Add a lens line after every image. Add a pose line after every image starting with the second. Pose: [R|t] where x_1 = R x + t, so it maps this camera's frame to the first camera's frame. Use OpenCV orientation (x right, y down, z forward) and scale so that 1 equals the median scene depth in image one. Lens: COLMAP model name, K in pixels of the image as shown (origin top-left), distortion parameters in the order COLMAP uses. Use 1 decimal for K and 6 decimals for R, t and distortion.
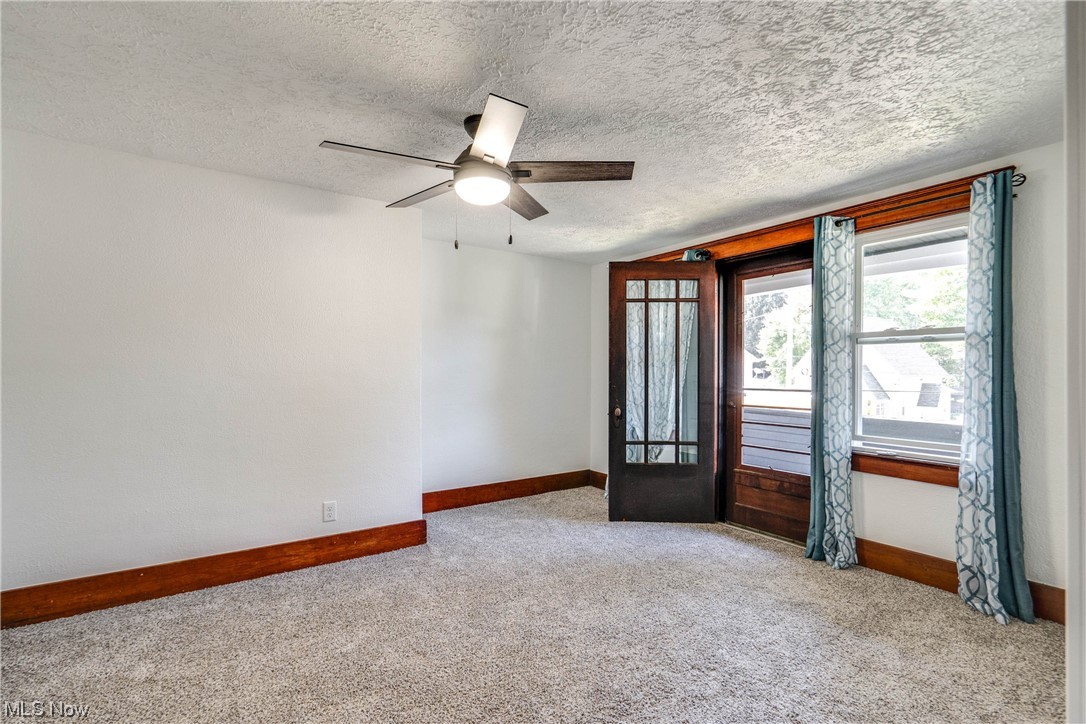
lens RADIAL K [[495.9, 0, 544.8], [0, 495.9, 367.8], [0, 0, 1]] dist [-0.001331, -0.000458]
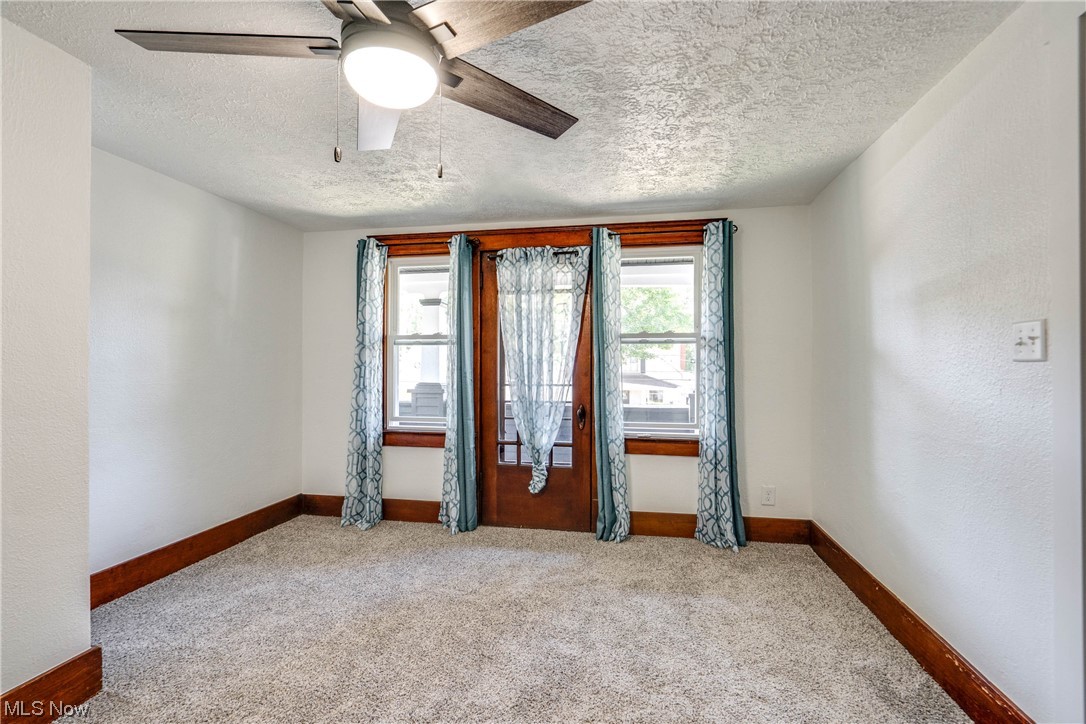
lens RADIAL K [[490.8, 0, 540.6], [0, 490.8, 363.1], [0, 0, 1]] dist [-0.008911, 0.000042]
pose [[0.707478, -0.001043, 0.706734, -0.352610], [-0.003000, 0.999985, 0.004480, -0.008136], [-0.706729, -0.005290, 0.707465, 0.365824]]
